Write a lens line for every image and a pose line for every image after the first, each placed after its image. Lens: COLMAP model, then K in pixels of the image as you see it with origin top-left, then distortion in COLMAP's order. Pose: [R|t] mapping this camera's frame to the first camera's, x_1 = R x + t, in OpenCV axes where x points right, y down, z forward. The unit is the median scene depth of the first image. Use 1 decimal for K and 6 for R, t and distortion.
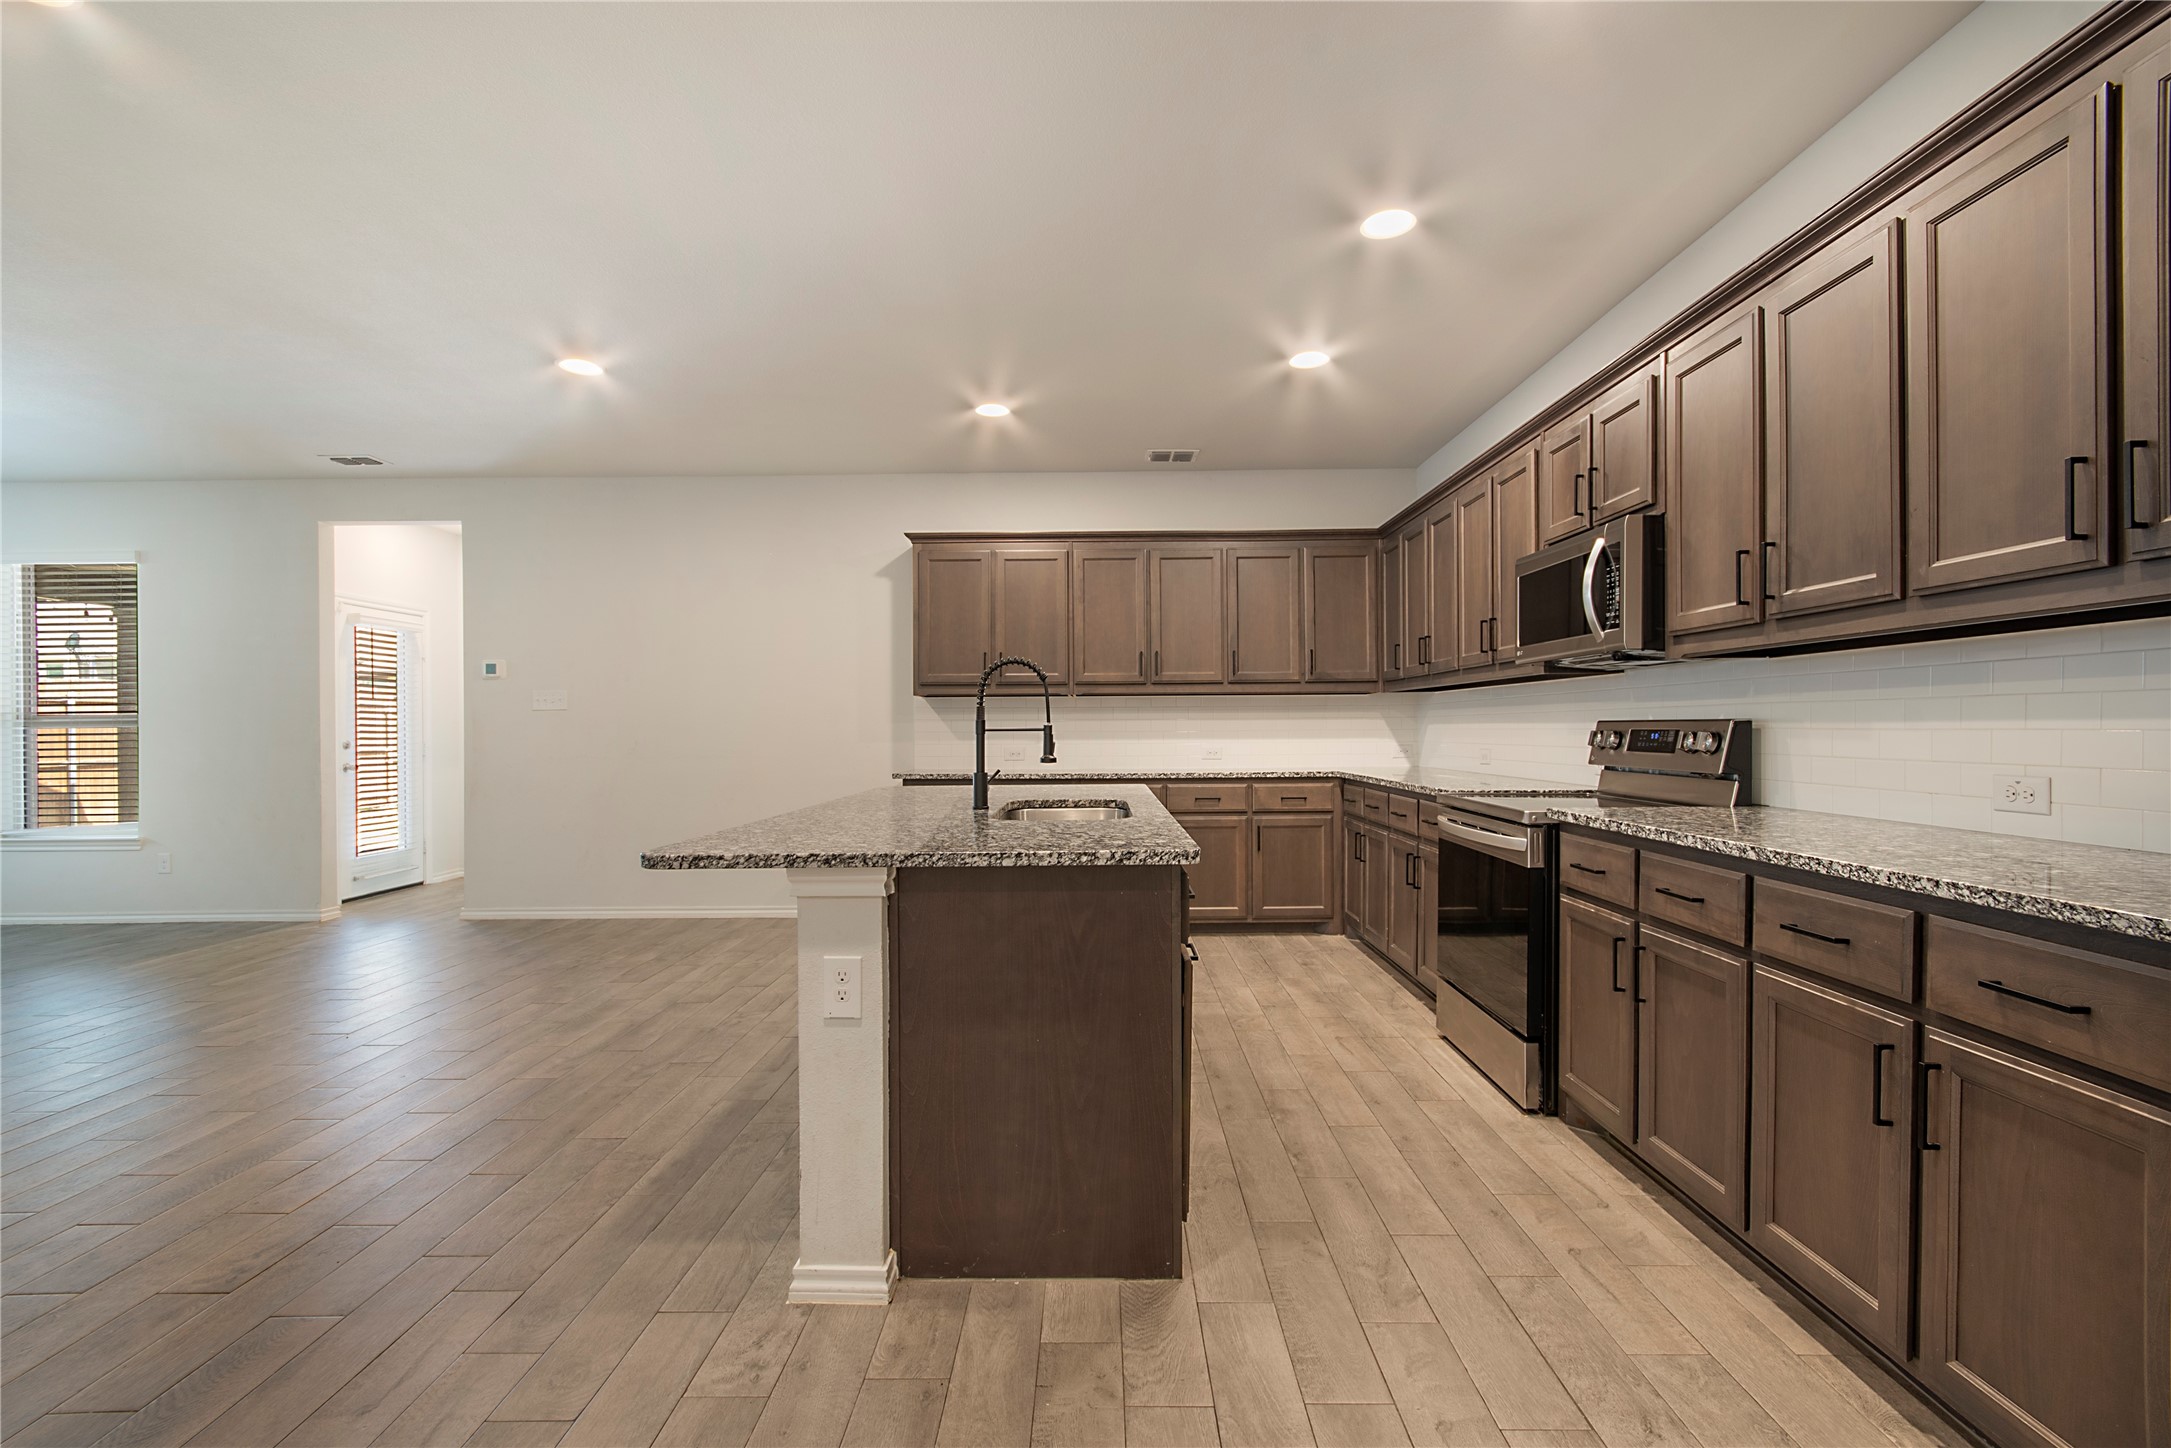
lens RADIAL K [[966.0, 0, 1085.3], [0, 966.0, 732.9], [0, 0, 1]] dist [-0.010229, -0.001169]
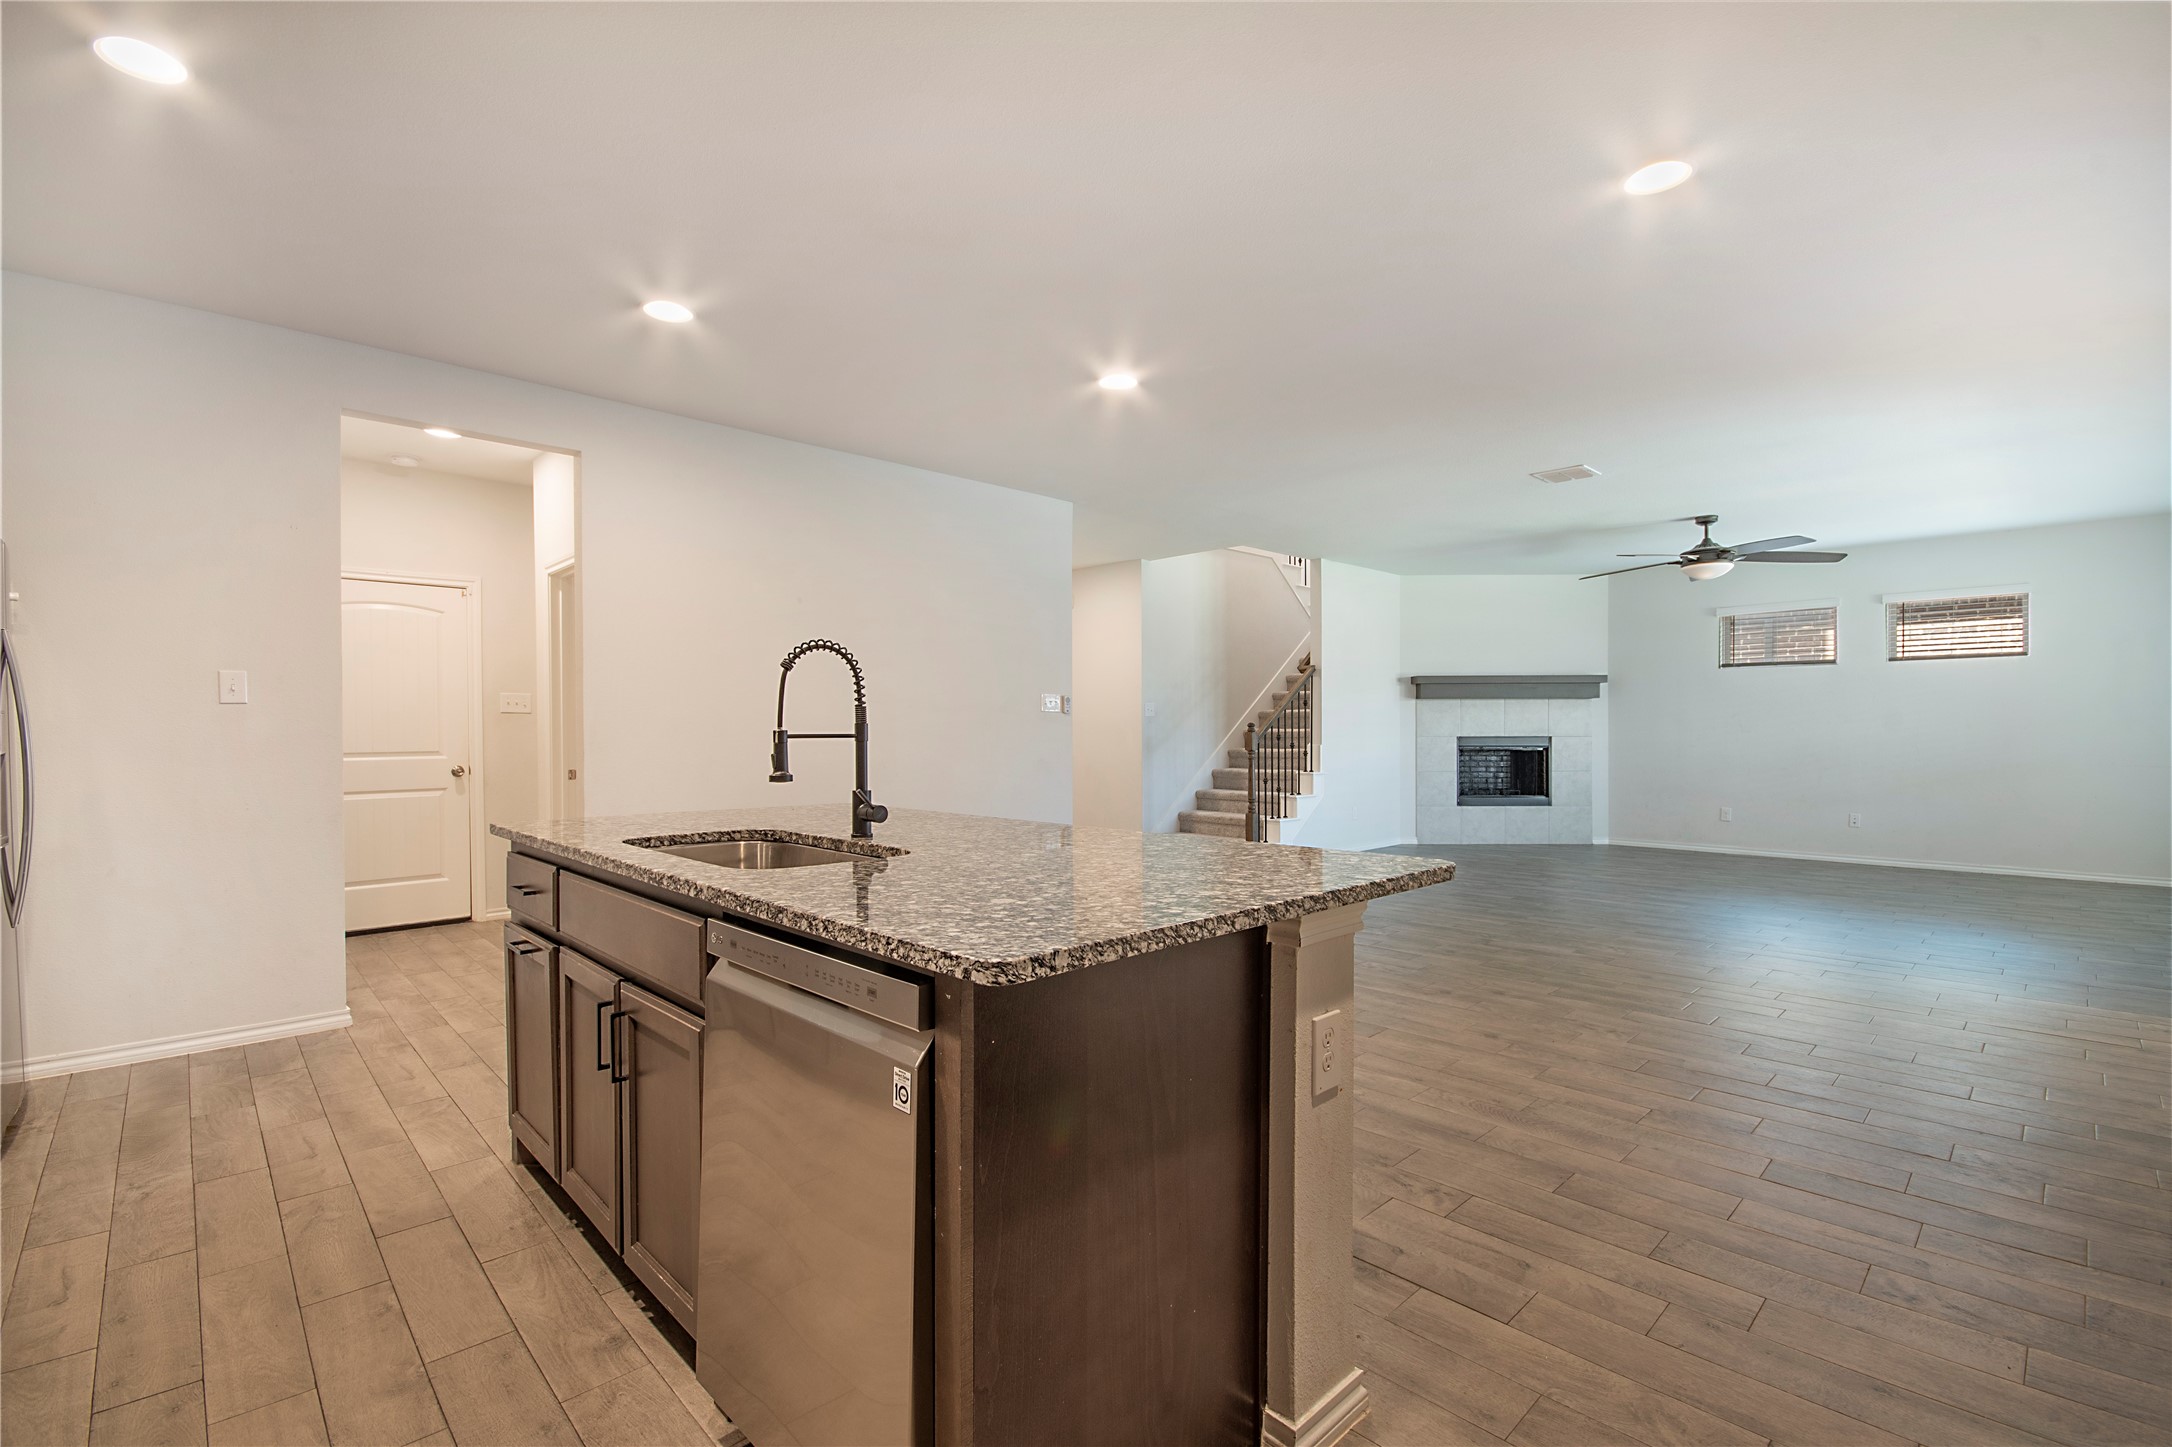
lens RADIAL K [[966.4, 0, 1080.5], [0, 966.4, 727.3], [0, 0, 1]] dist [-0.010229, -0.001169]
pose [[-0.714520, 0.013043, -0.699493, 0.306718], [0.009671, 0.999915, 0.008766, -0.016331], [0.699548, -0.000502, -0.714585, 1.678038]]
